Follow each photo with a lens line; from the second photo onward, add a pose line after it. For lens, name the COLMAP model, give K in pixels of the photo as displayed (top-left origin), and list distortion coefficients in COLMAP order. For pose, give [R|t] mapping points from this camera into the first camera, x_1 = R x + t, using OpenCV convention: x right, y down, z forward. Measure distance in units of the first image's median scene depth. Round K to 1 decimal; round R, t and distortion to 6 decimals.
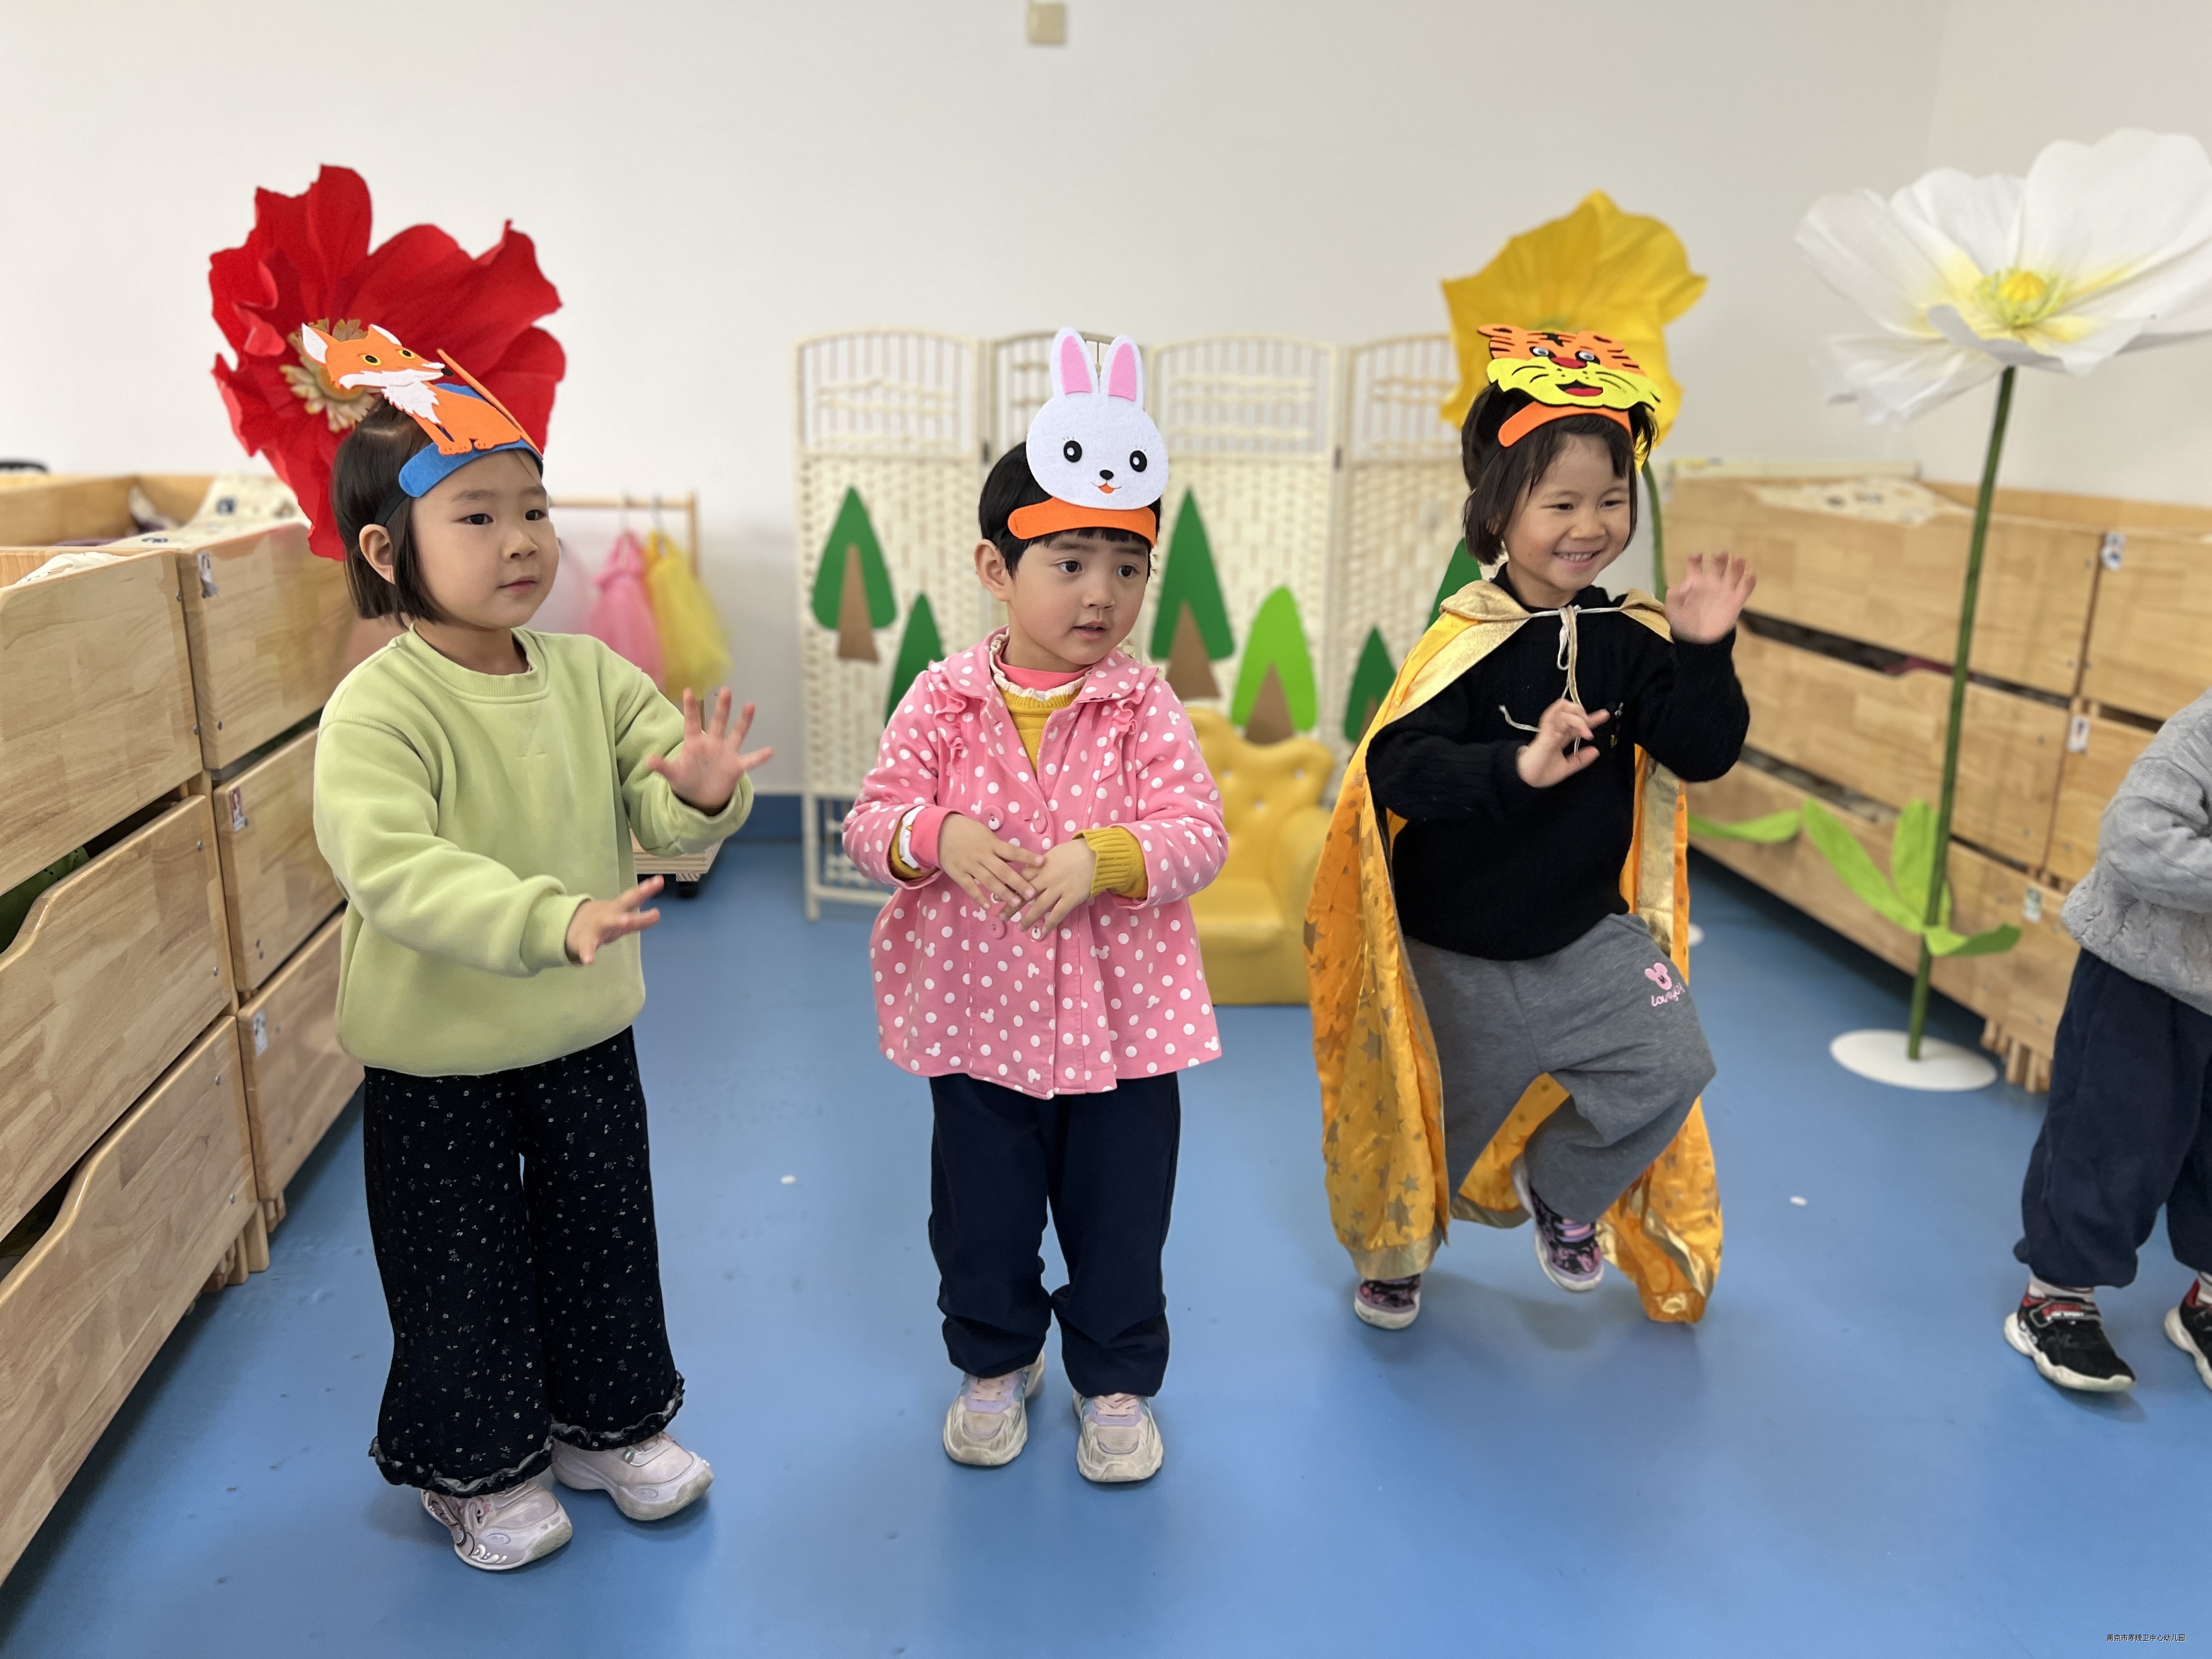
lens RADIAL K [[1689.4, 0, 1110.7], [0, 1689.4, 835.6], [0, 0, 1]] dist [0.060409, -0.067906]
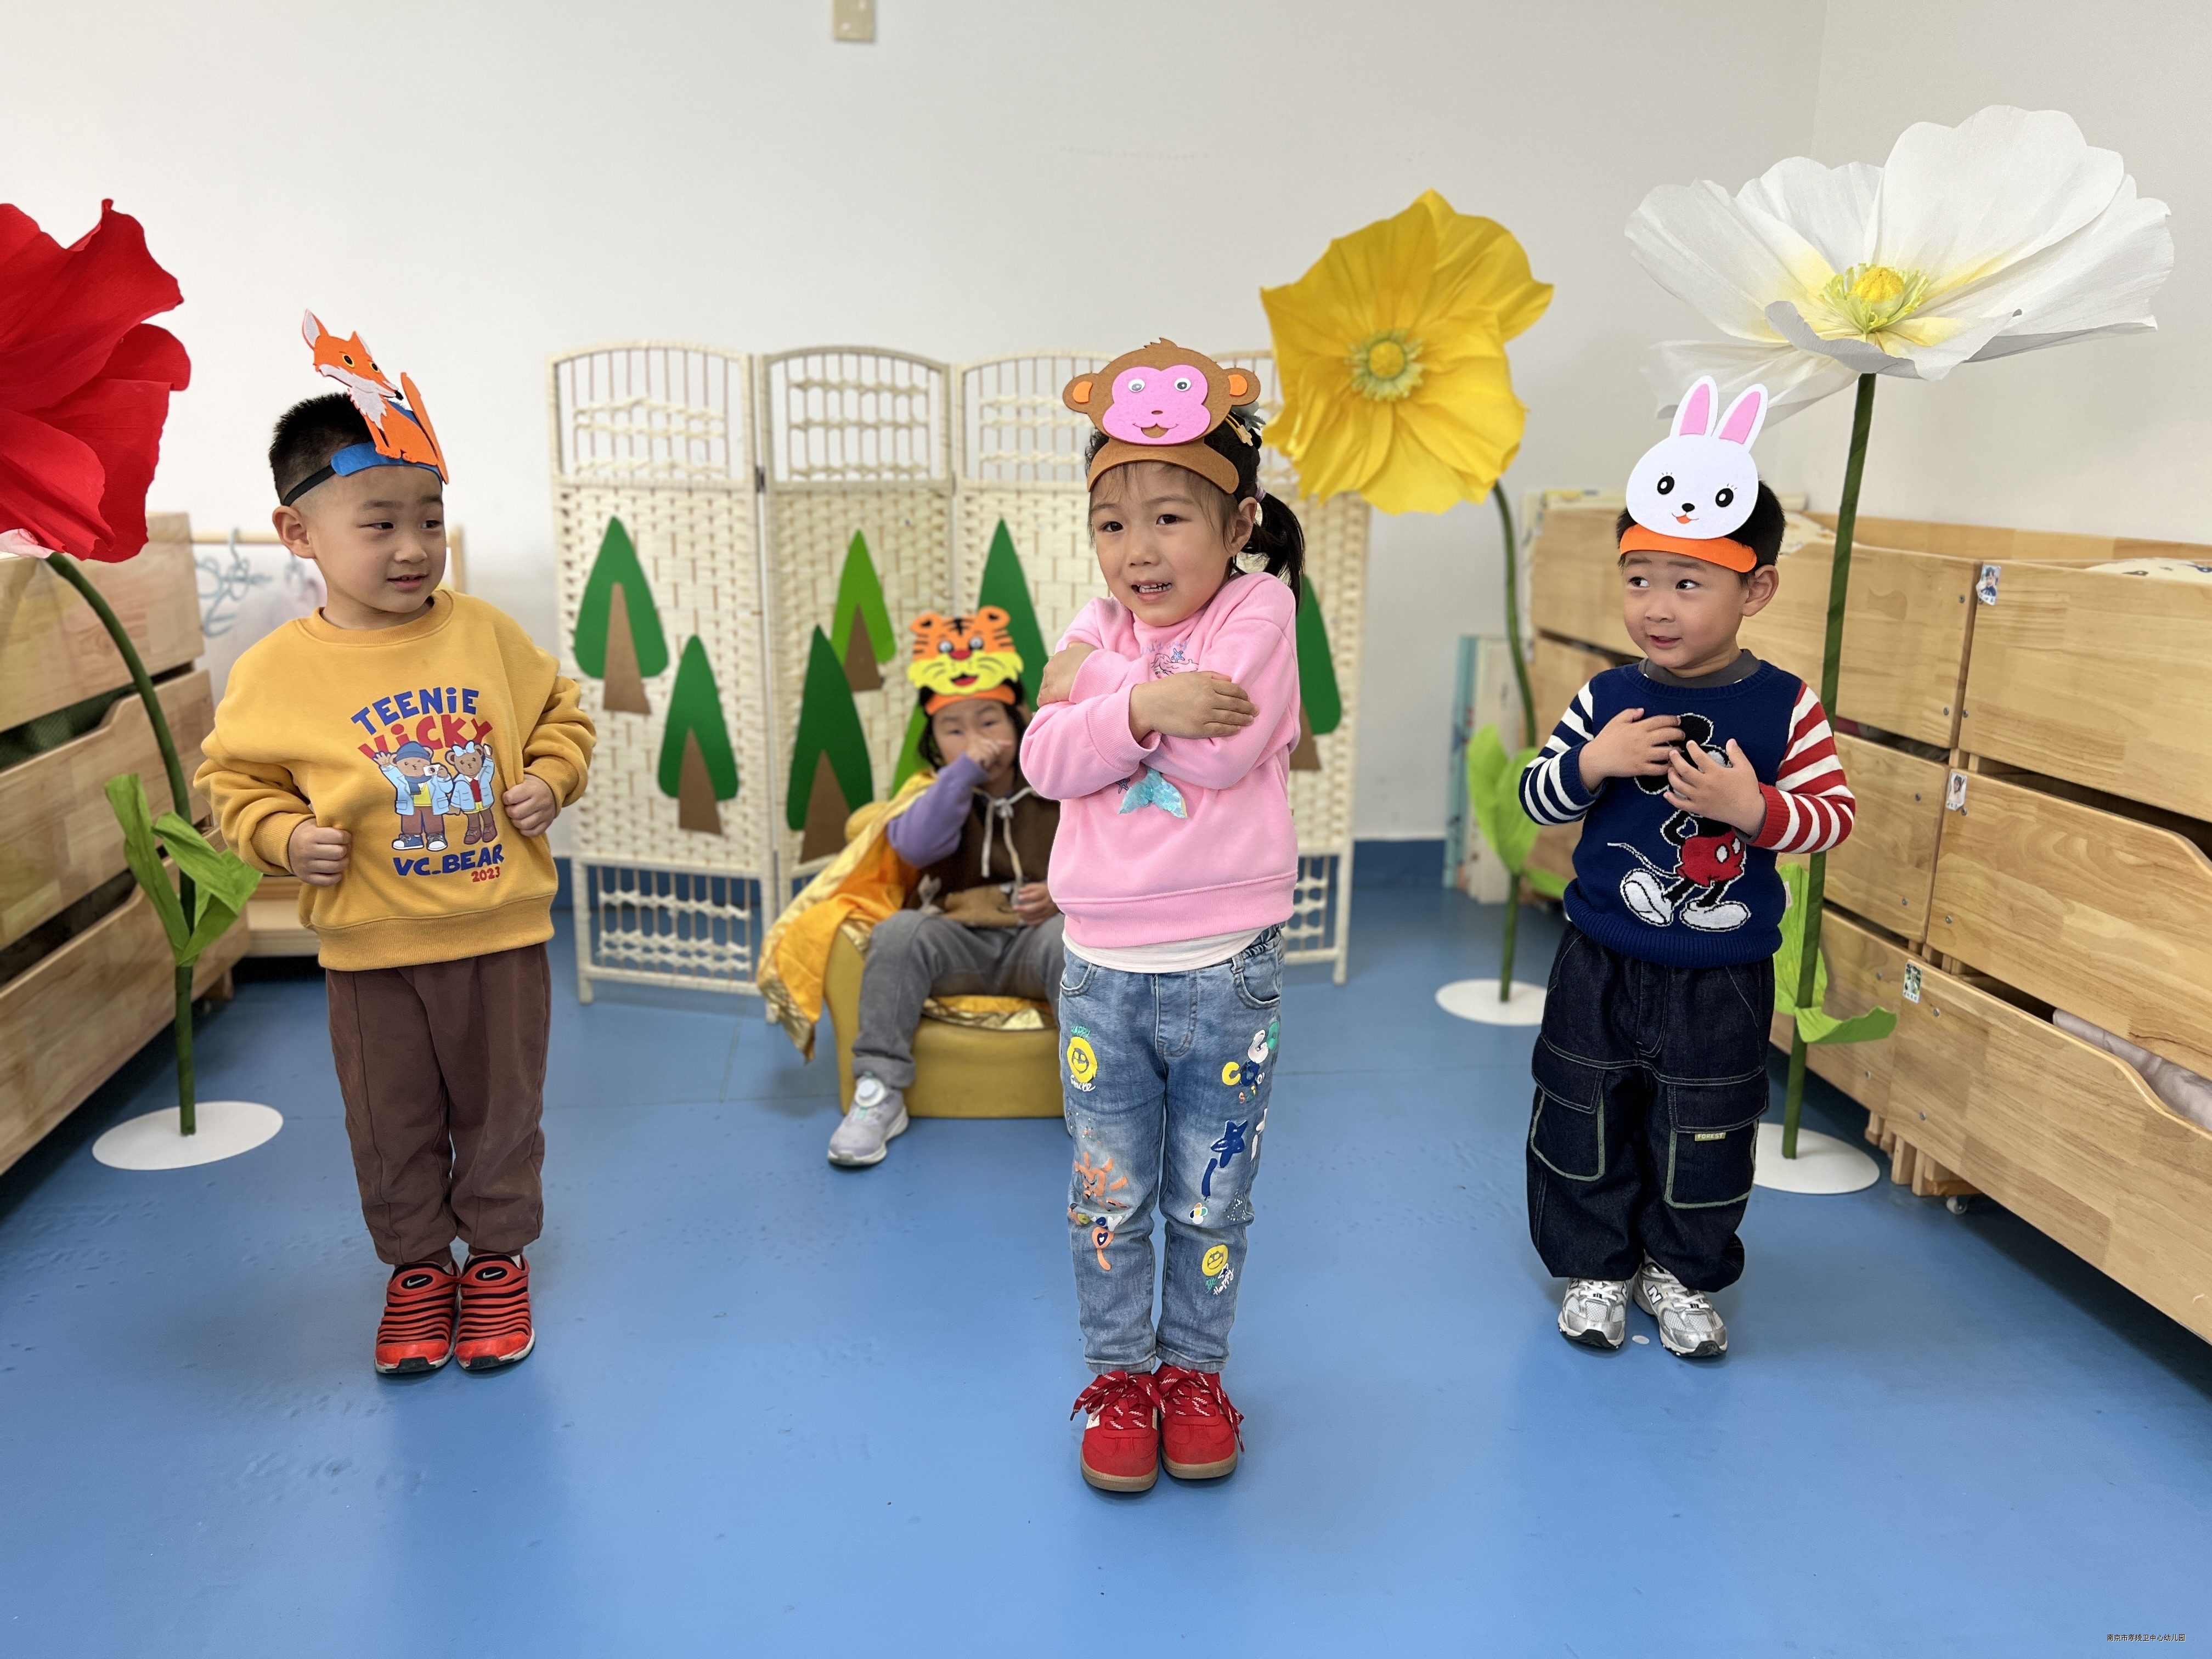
lens RADIAL K [[1689.4, 0, 1117.3], [0, 1689.4, 830.7], [0, 0, 1]] dist [0.060409, -0.067906]
pose [[0.999623, -0.007703, 0.026367, 0.101820], [0.008443, 0.999570, -0.028092, -0.016622], [-0.026139, 0.028304, 0.999258, 0.122586]]
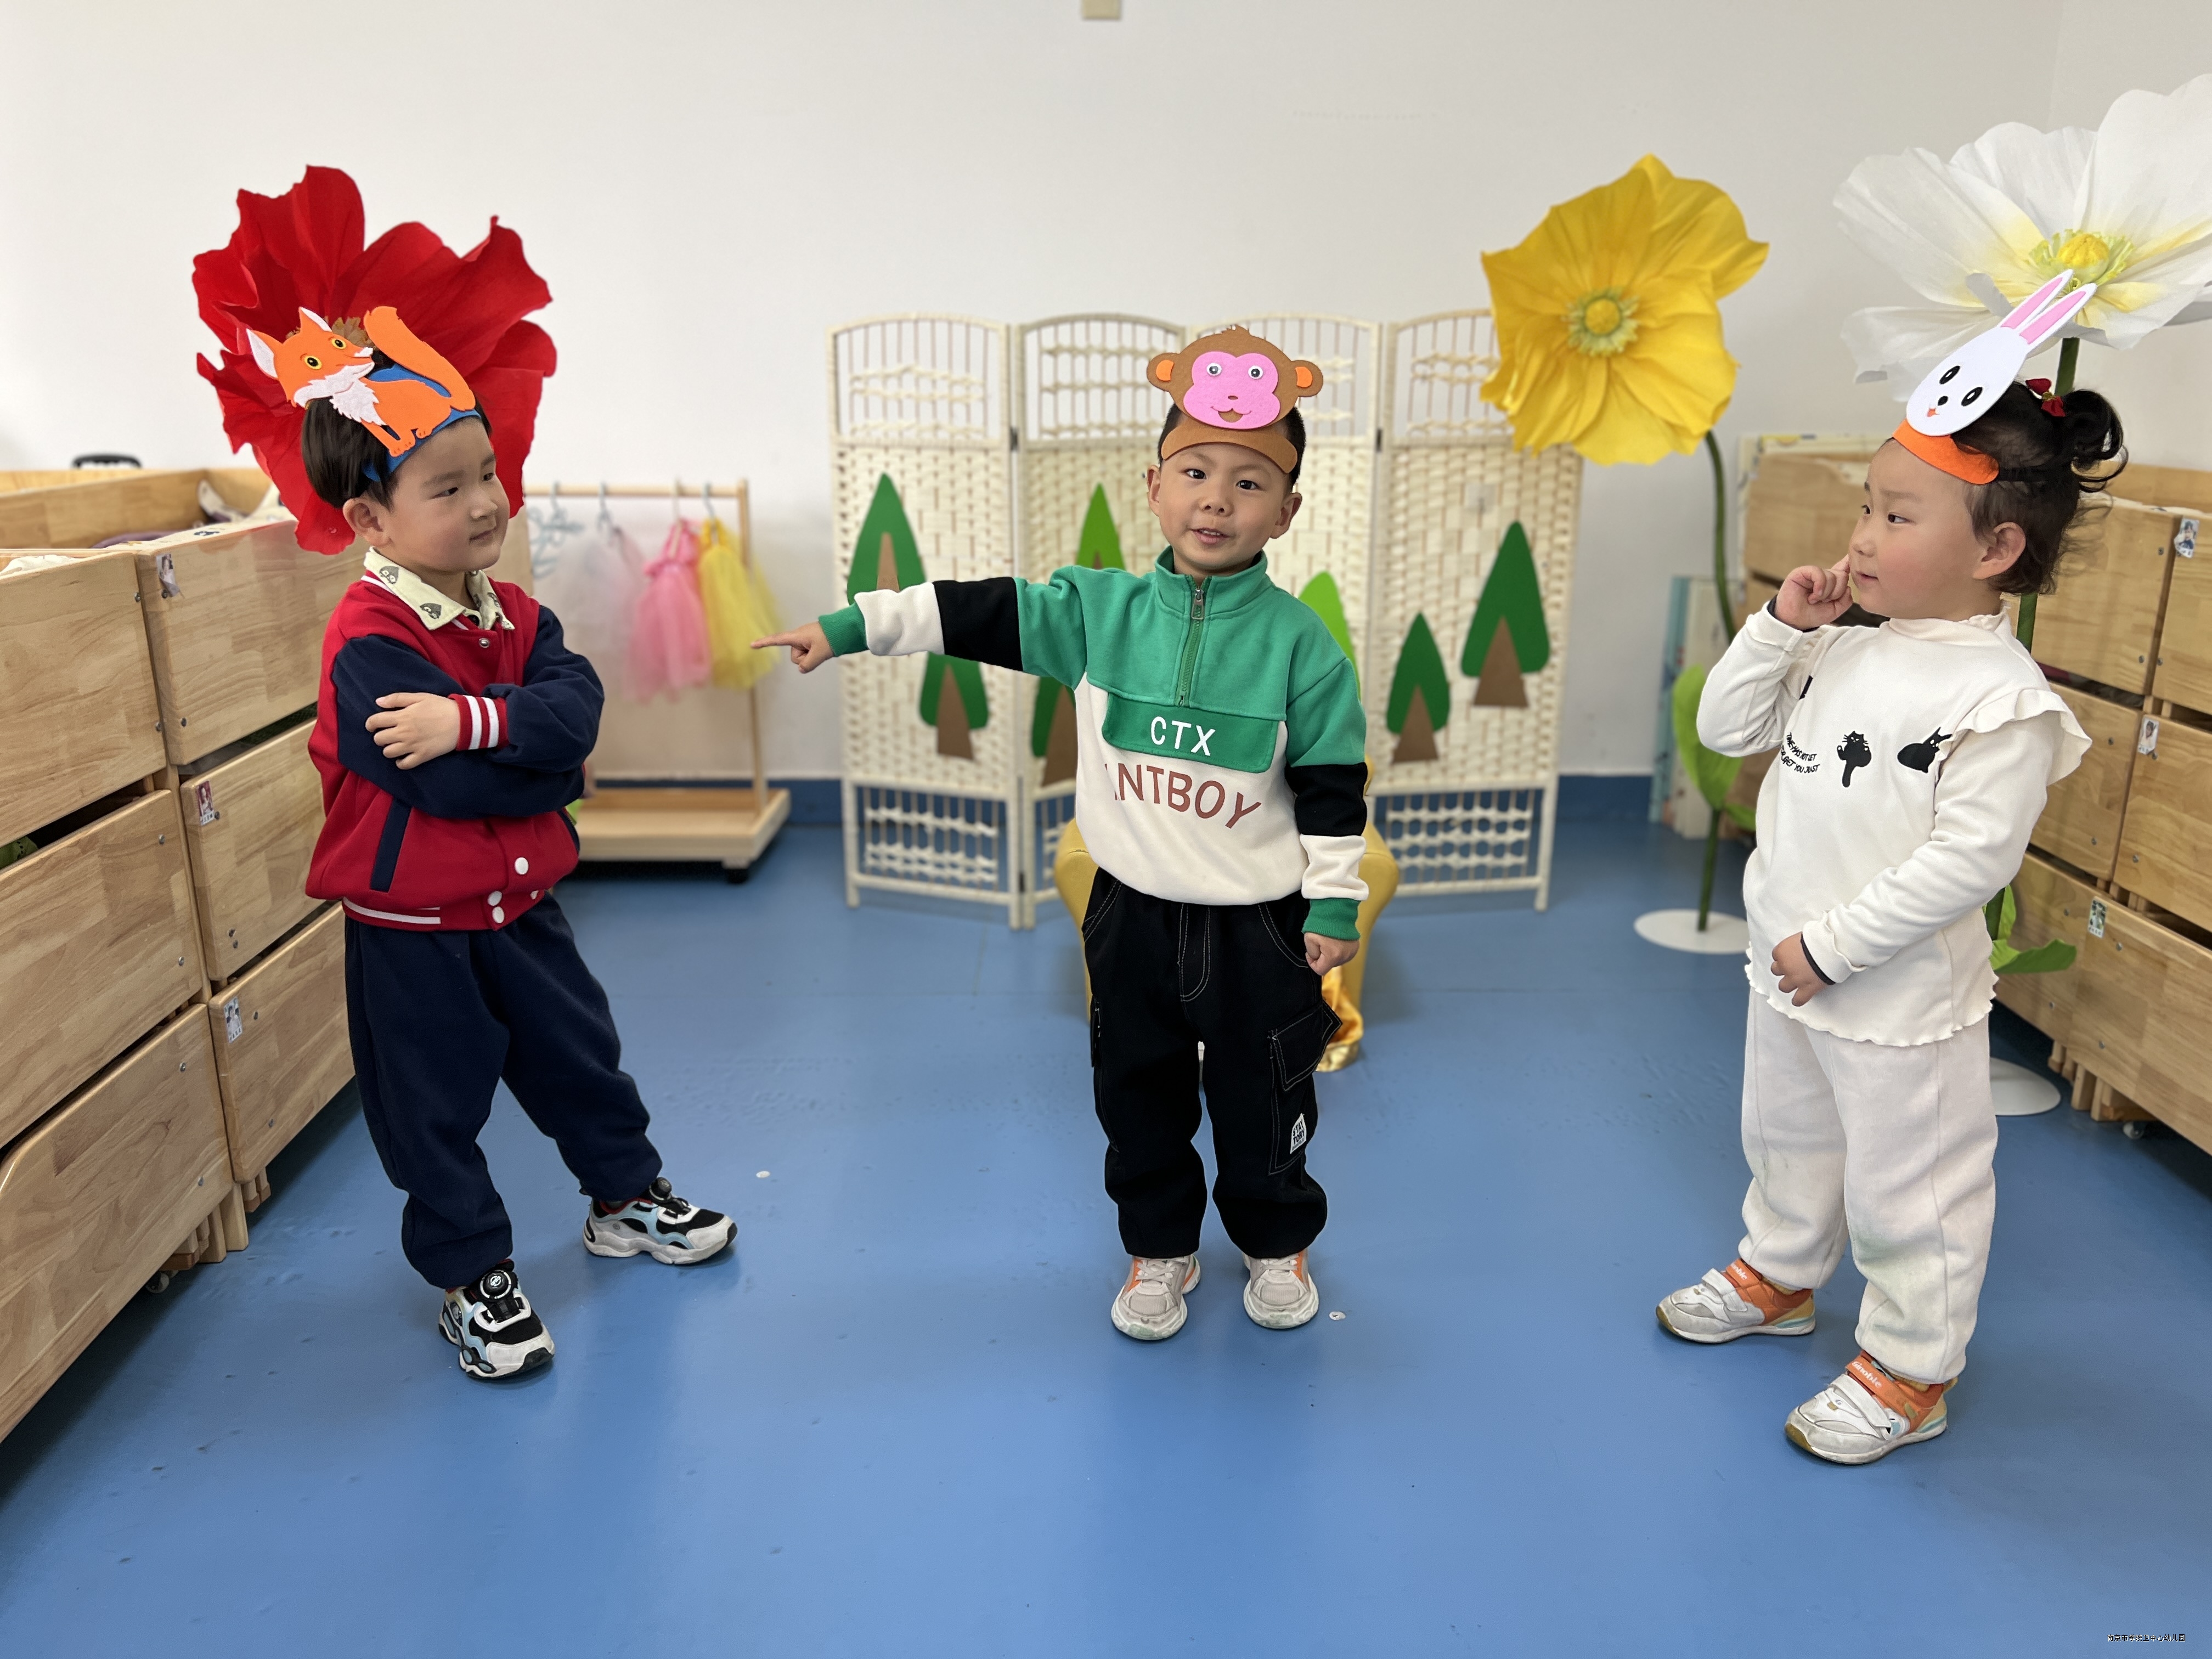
lens RADIAL K [[1689.4, 0, 1108.5], [0, 1689.4, 834.5], [0, 0, 1]] dist [0.060409, -0.067906]
pose [[0.994910, 0.012779, -0.099951, 0.094052], [-0.011273, 0.999814, 0.015618, -0.013477], [0.100132, -0.014412, 0.994870, 0.023849]]
